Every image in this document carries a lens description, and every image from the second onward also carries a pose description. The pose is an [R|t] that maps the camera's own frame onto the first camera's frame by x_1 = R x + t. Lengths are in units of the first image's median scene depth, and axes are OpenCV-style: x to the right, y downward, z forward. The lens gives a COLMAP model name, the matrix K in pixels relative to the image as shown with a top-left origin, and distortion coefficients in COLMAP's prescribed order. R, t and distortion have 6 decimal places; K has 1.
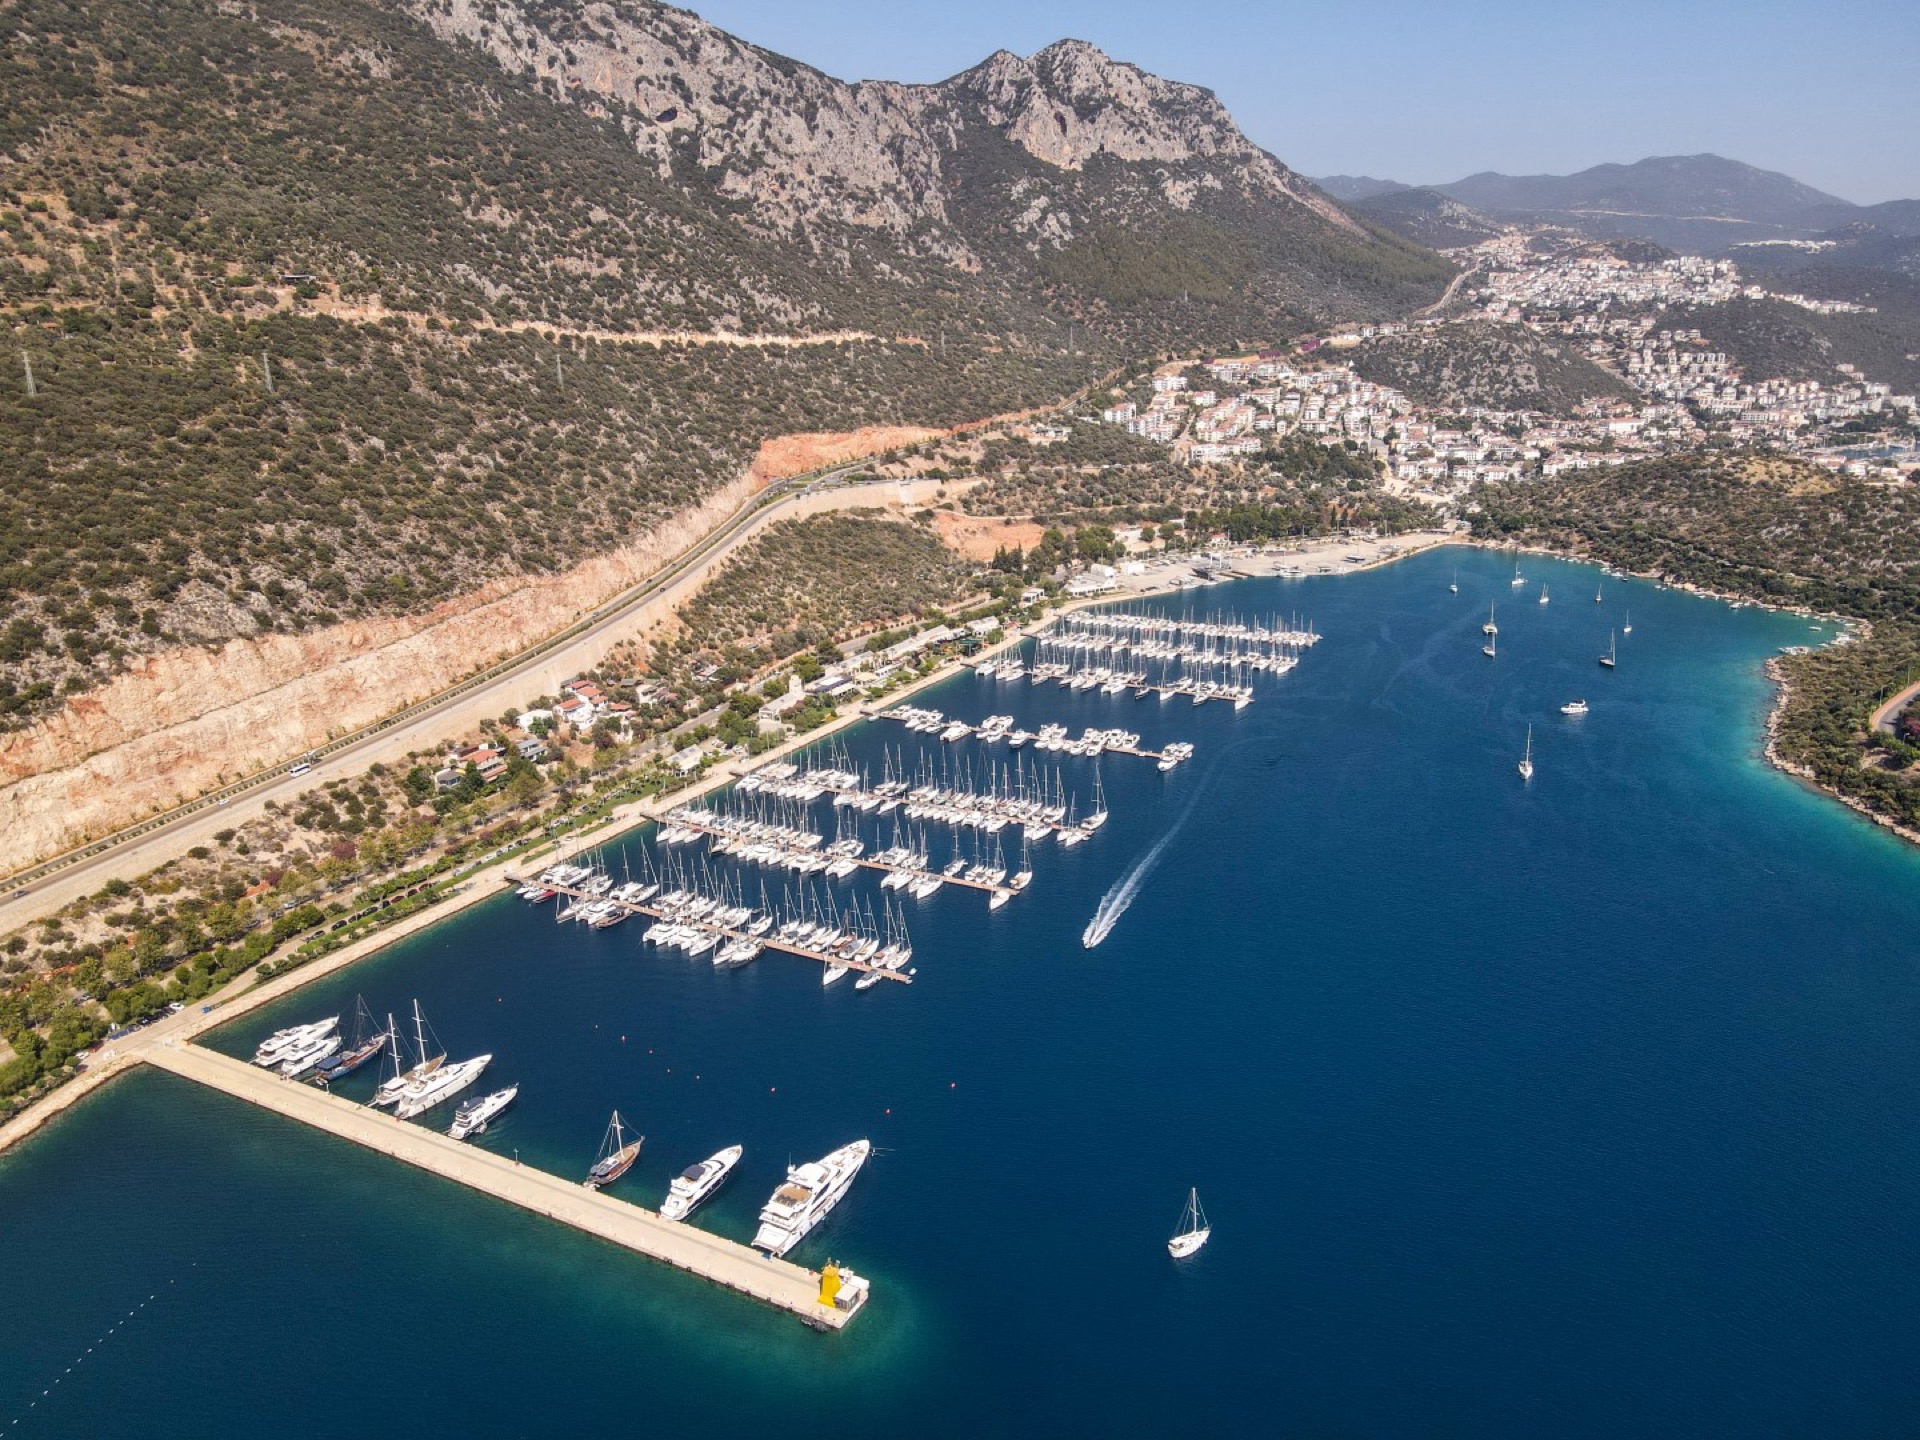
lens RADIAL K [[1400.1, 0, 956.6], [0, 1400.1, 712.9], [0, 0, 1]] dist [0.005159, 0.012337]
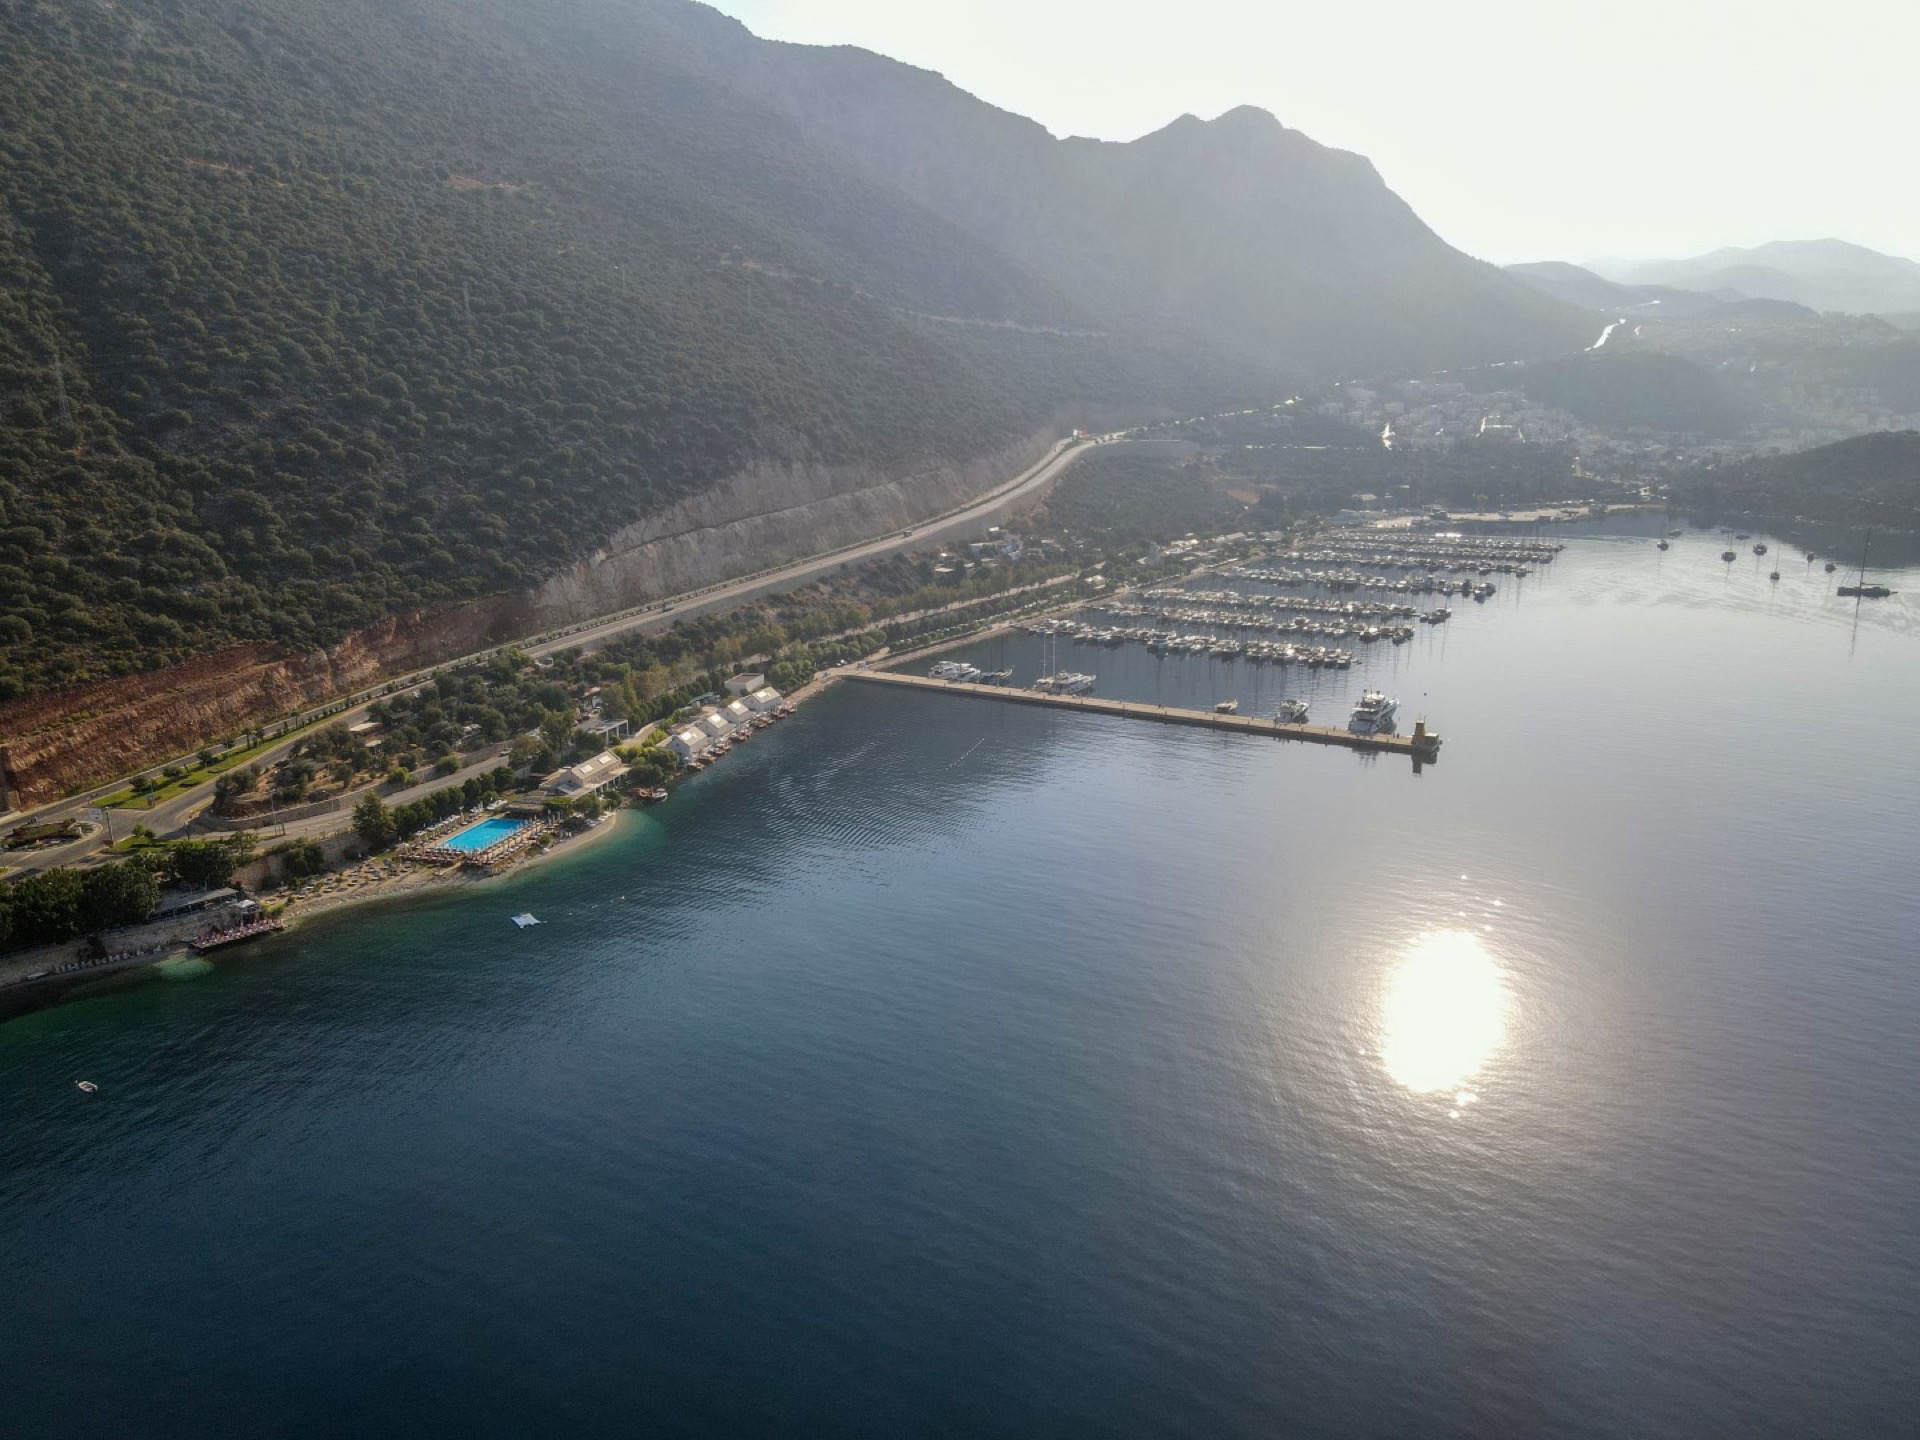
lens RADIAL K [[1400.1, 0, 971.7], [0, 1400.1, 724.9], [0, 0, 1]] dist [0.005159, 0.012337]
pose [[0.998005, 0.022596, -0.058945, -0.137669], [-0.025427, 0.998537, -0.047723, 0.139199], [0.057780, 0.049127, 0.997120, -0.173948]]
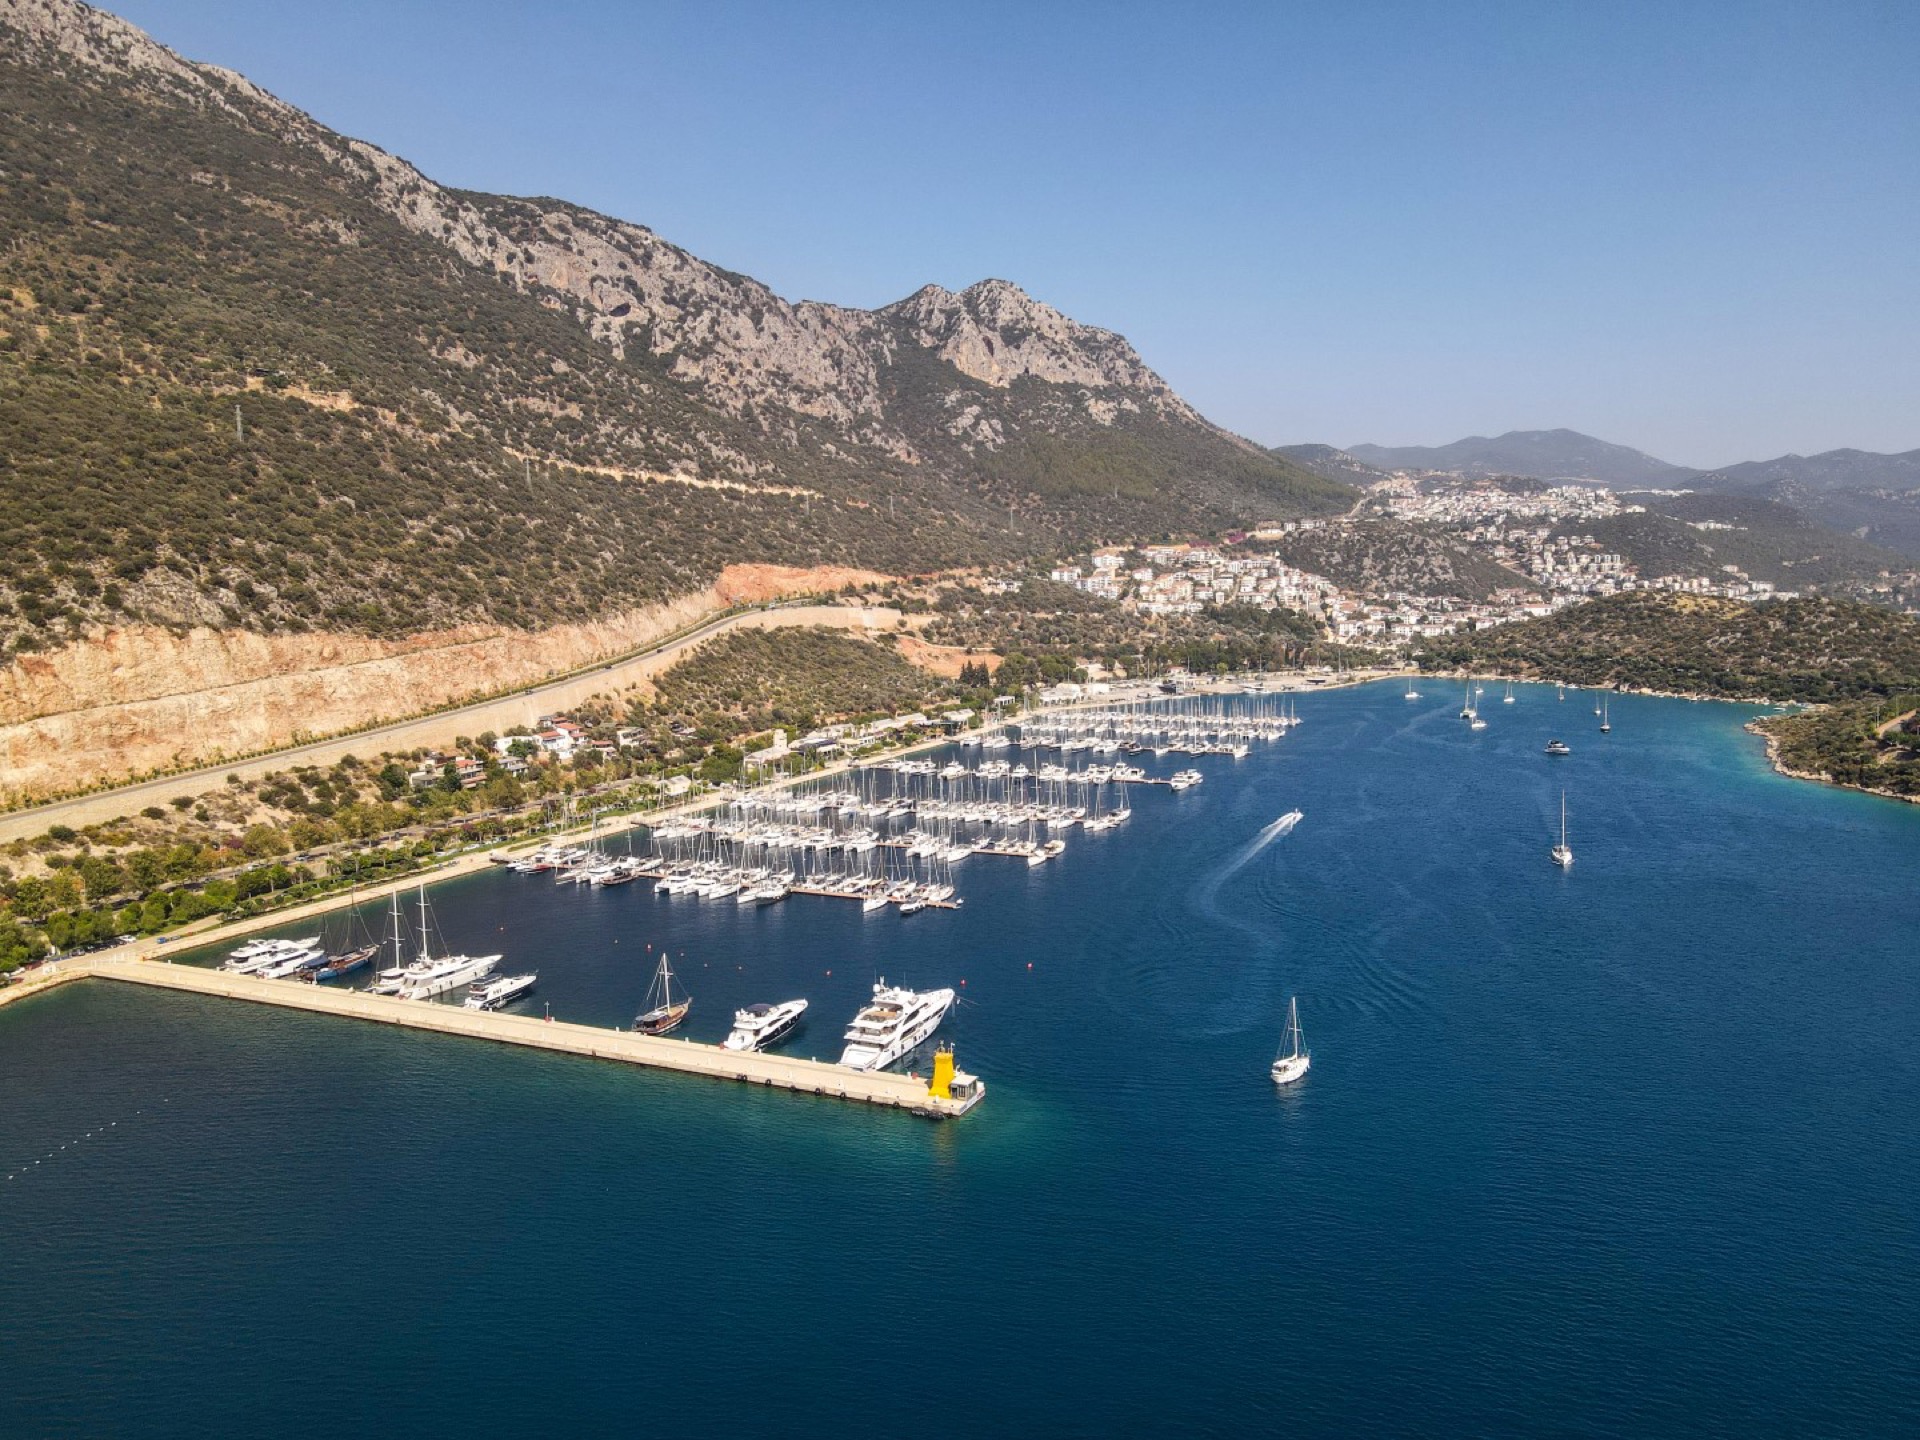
lens RADIAL K [[1400.1, 0, 957.8], [0, 1400.1, 710.0], [0, 0, 1]] dist [0.005159, 0.012337]
pose [[0.998010, -0.007036, 0.062657, -0.037416], [0.018563, 0.982496, -0.185359, 0.097709], [-0.060256, 0.186153, 0.980671, 0.033858]]
